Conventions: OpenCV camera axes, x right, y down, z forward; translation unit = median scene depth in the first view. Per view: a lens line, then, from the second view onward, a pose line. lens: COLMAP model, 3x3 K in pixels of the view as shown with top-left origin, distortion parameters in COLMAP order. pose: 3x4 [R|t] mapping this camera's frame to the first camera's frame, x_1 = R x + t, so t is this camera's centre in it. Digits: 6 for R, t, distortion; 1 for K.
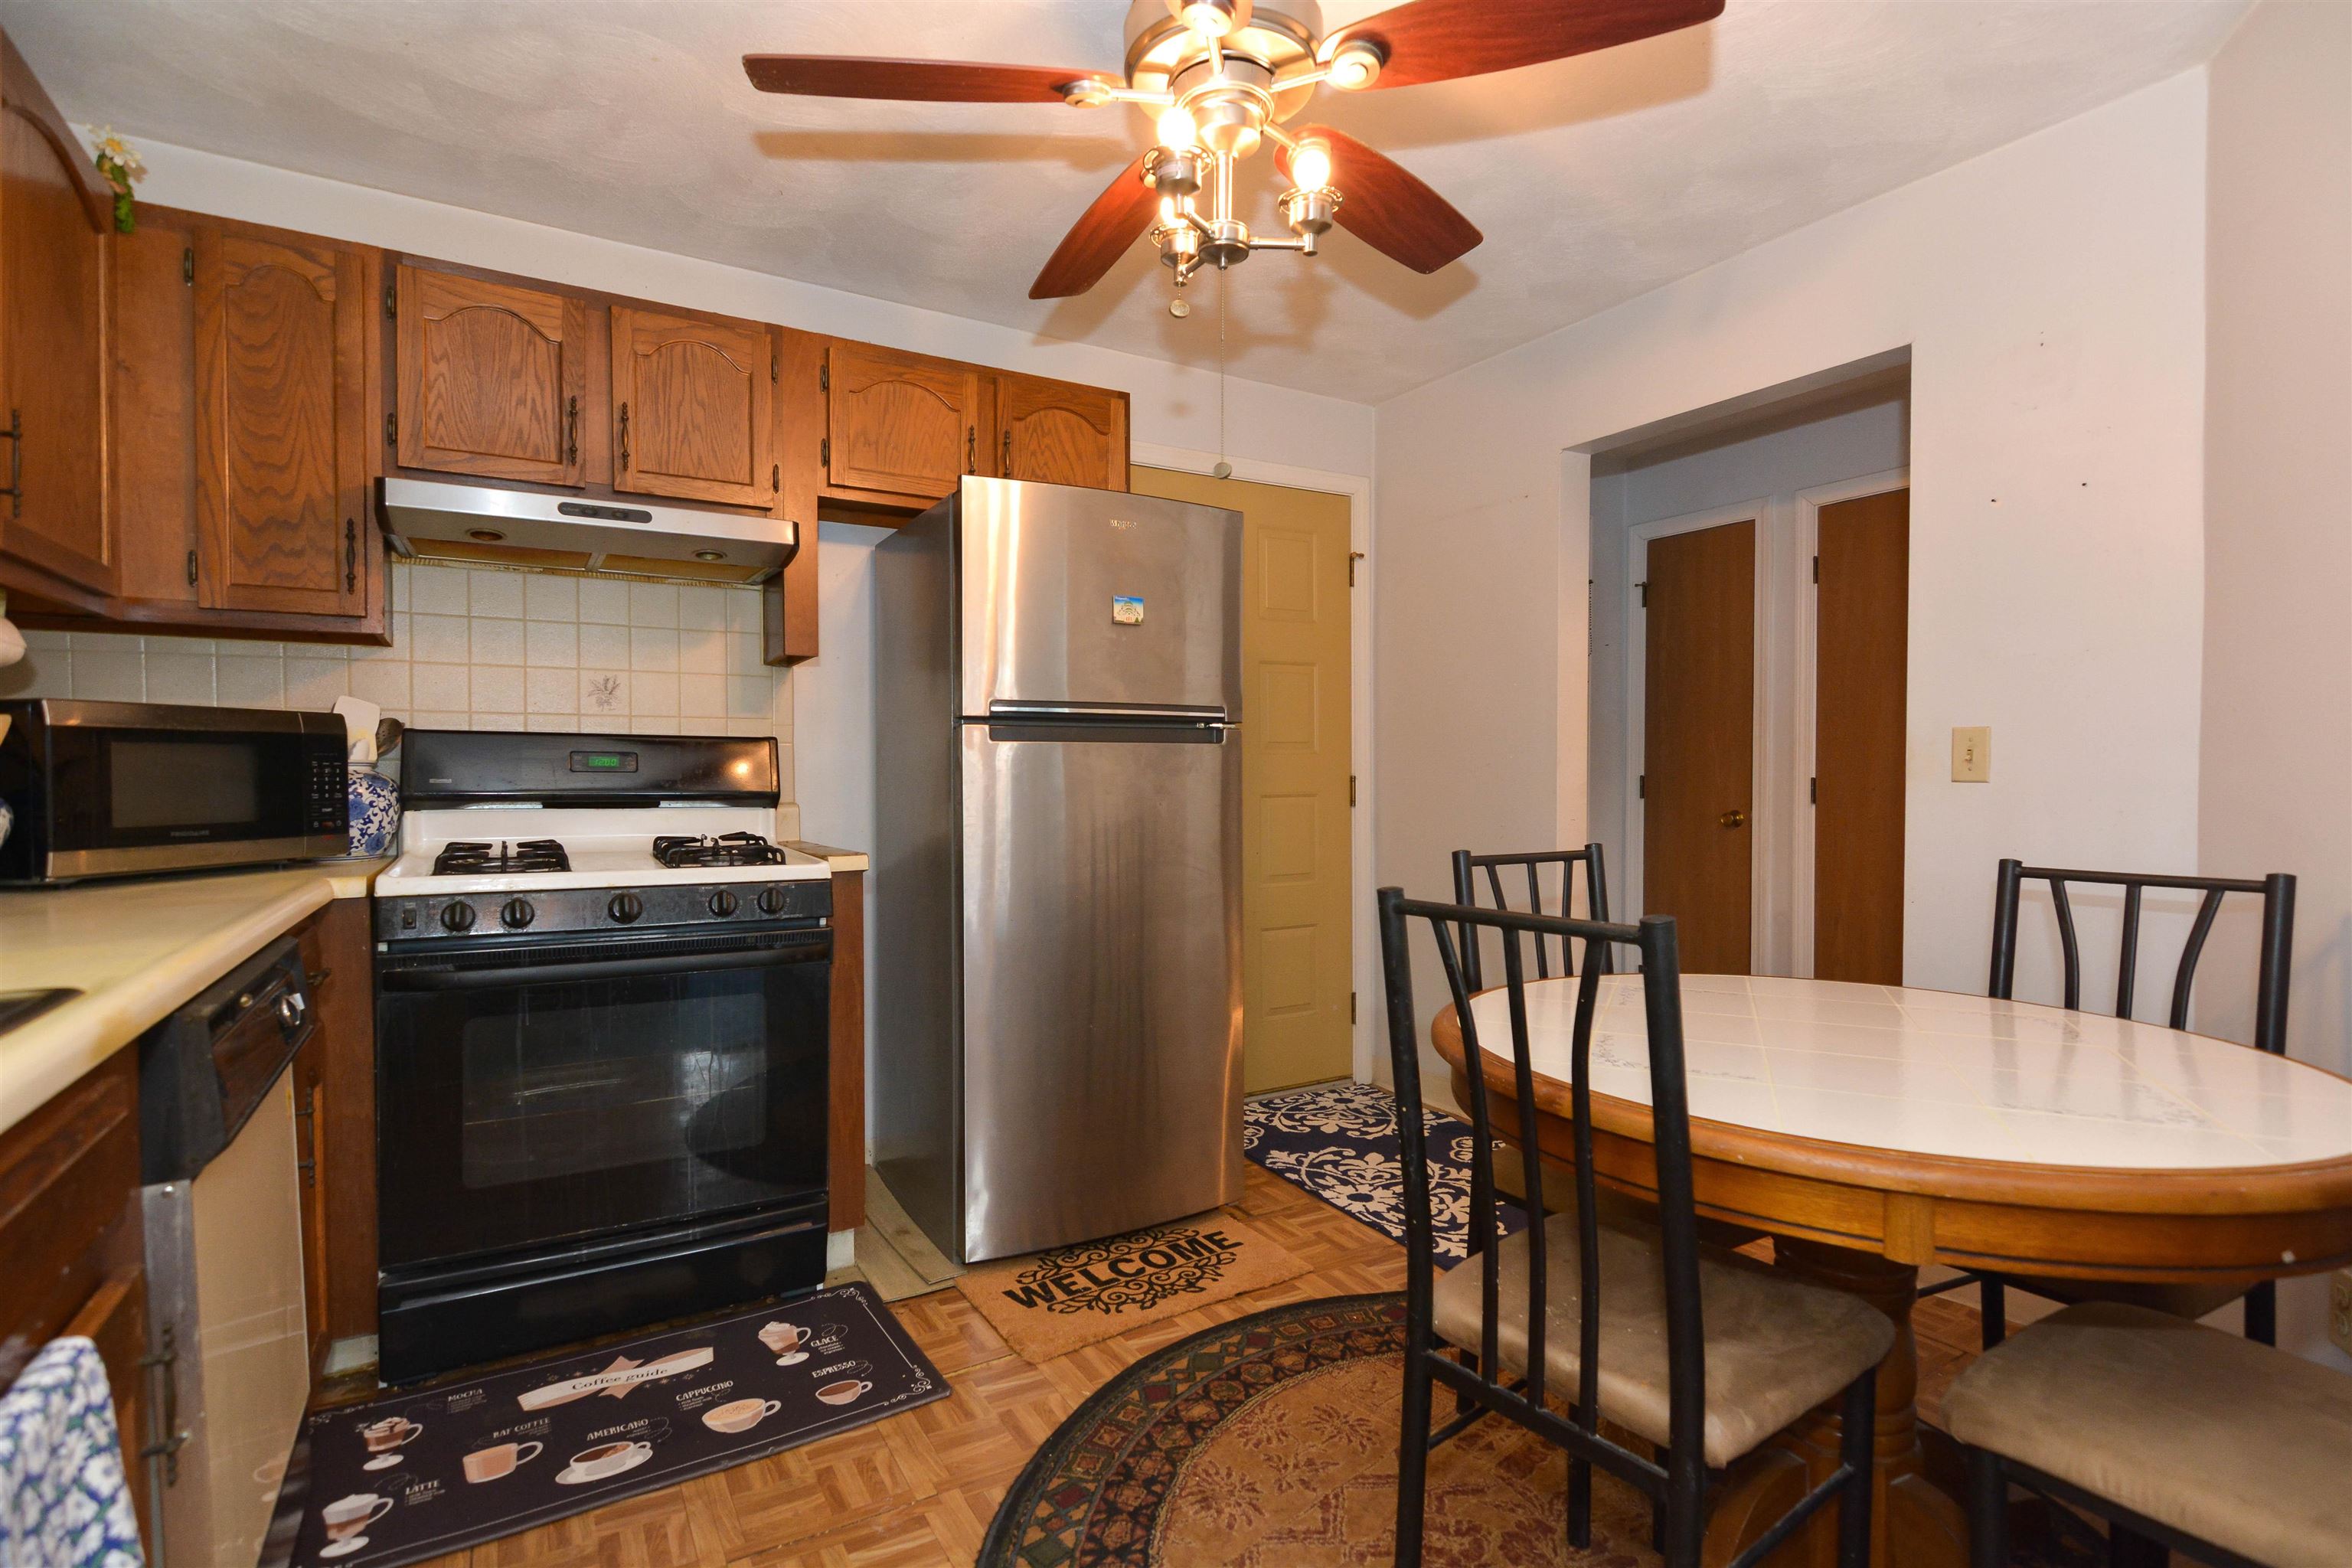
lens RADIAL K [[1121.3, 0, 1189.6], [0, 1121.3, 788.5], [0, 0, 1]] dist [0.017096, -0.012934]
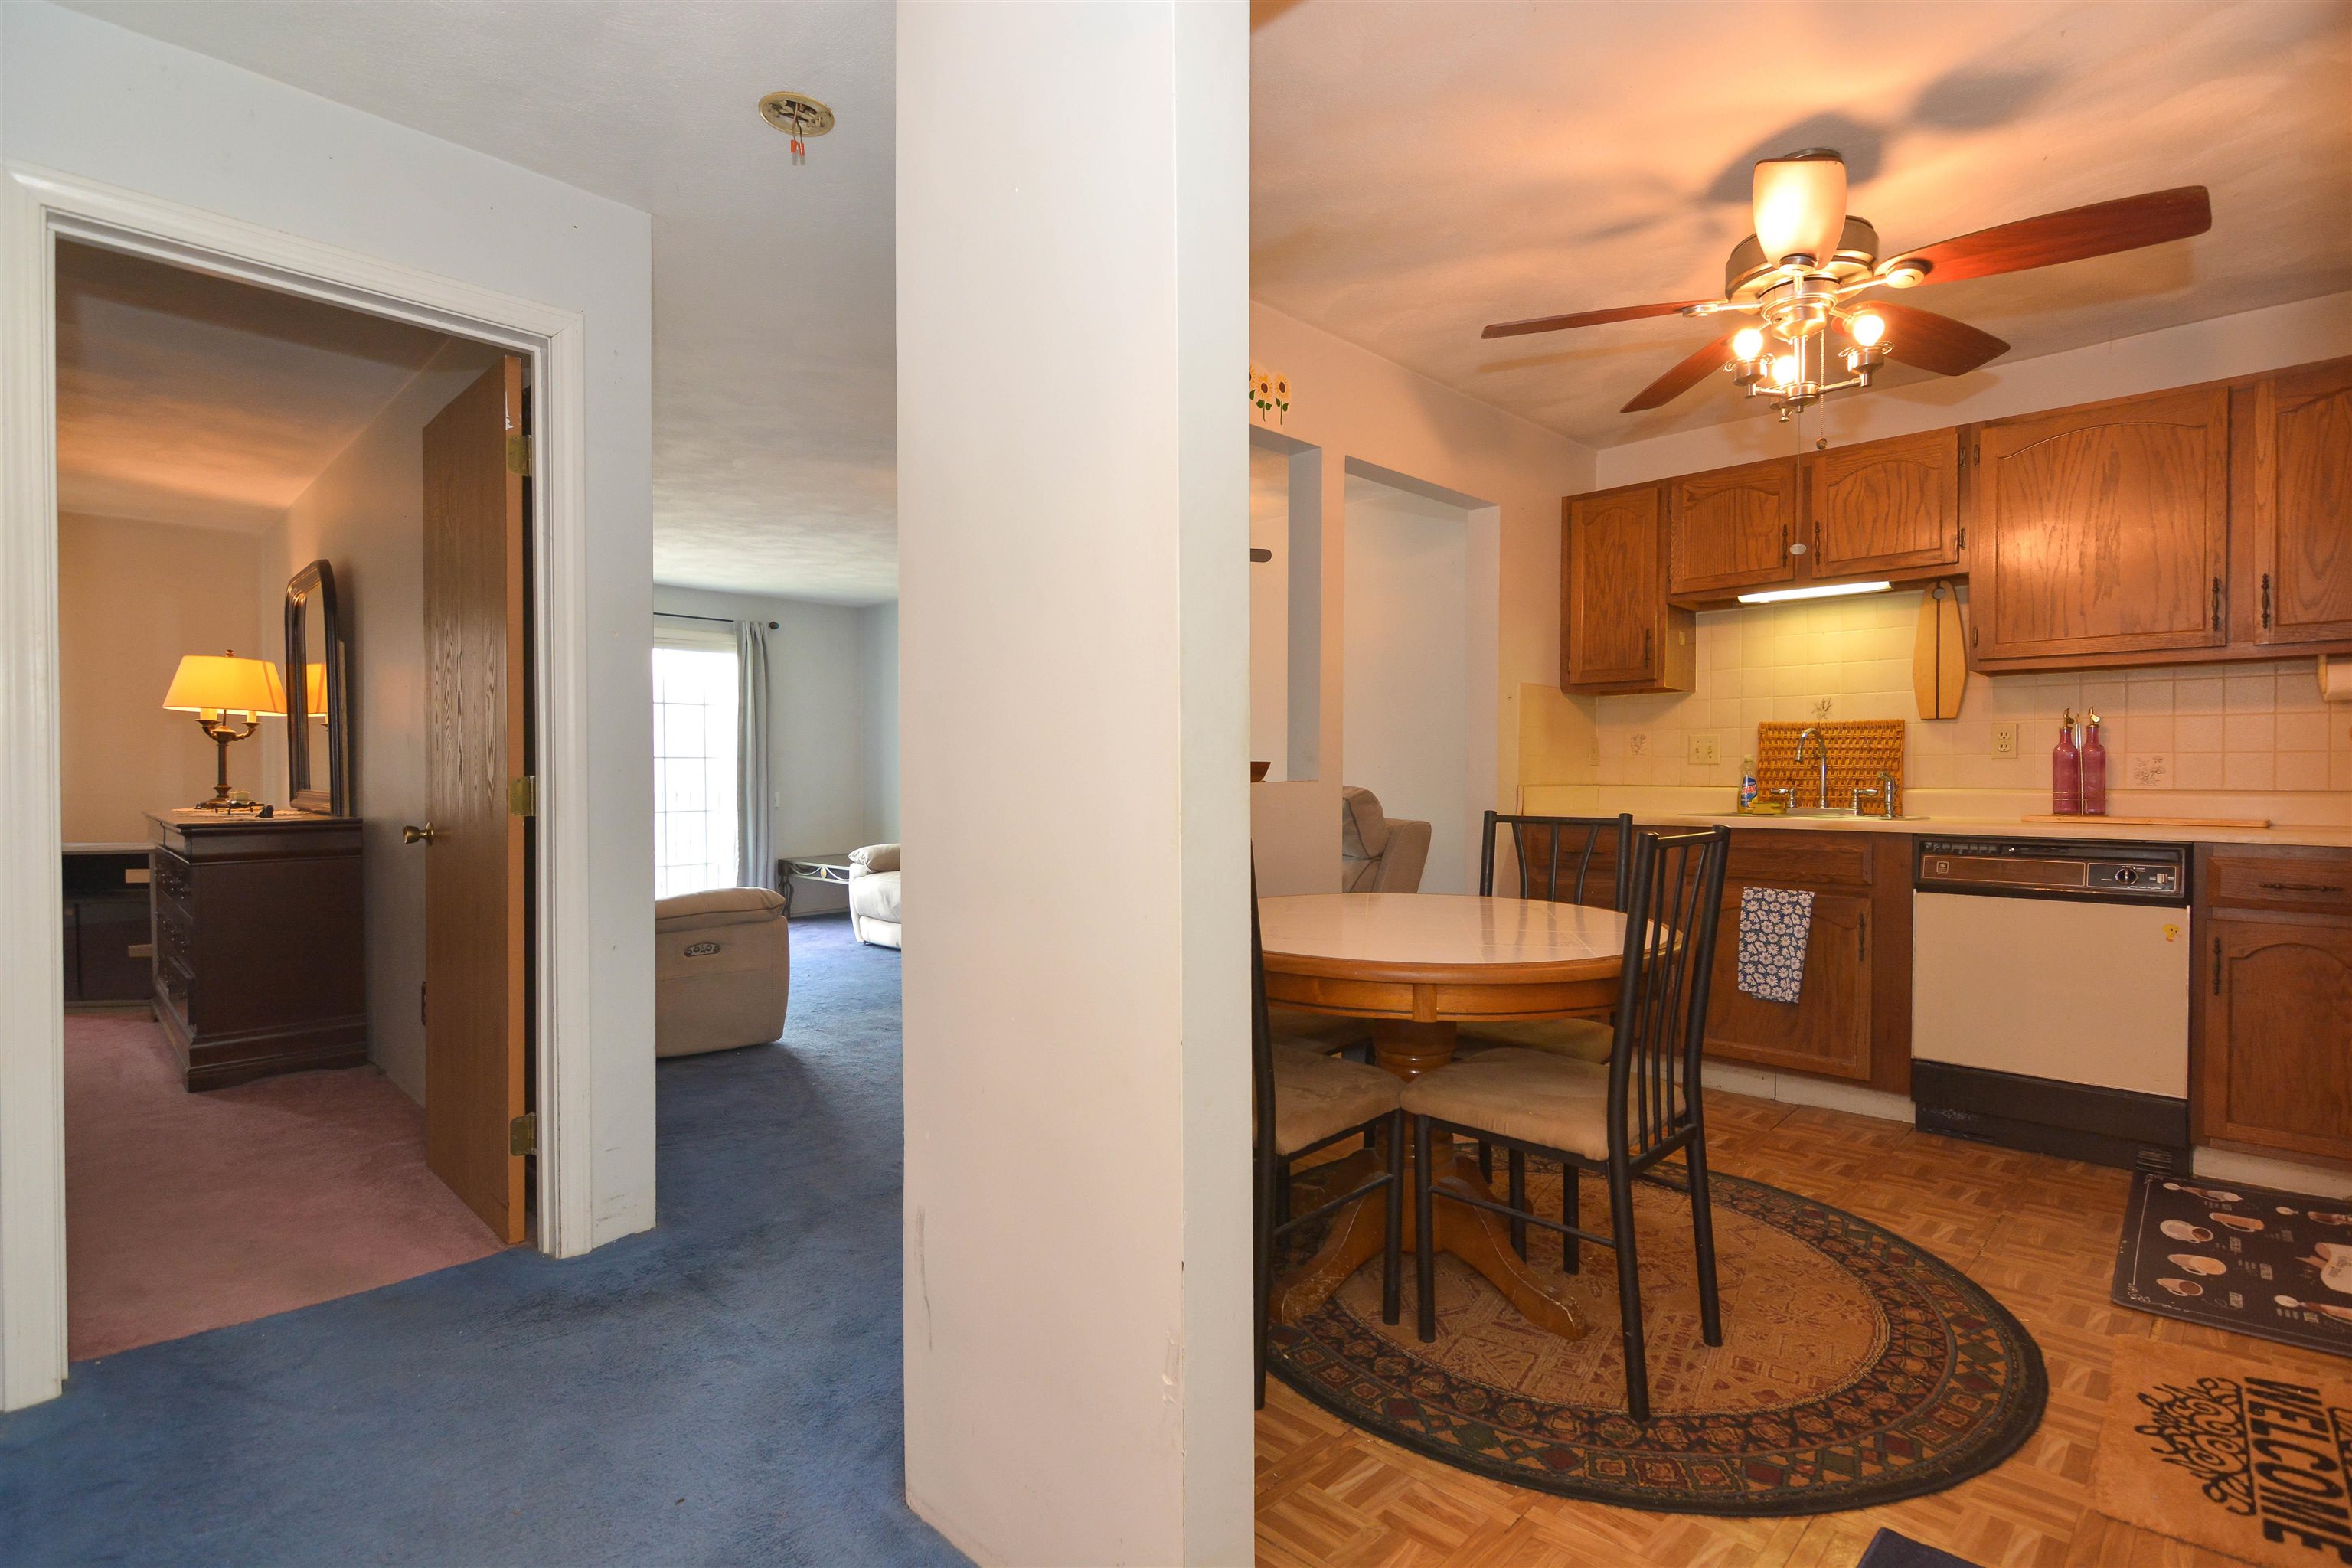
lens RADIAL K [[1121.3, 0, 1189.6], [0, 1121.3, 788.5], [0, 0, 1]] dist [0.017096, -0.012934]
pose [[-0.968259, 0.009080, -0.249785, 0.977973], [0.003677, 0.999749, 0.022091, -0.010754], [0.249923, 0.020471, -0.968049, 1.868957]]
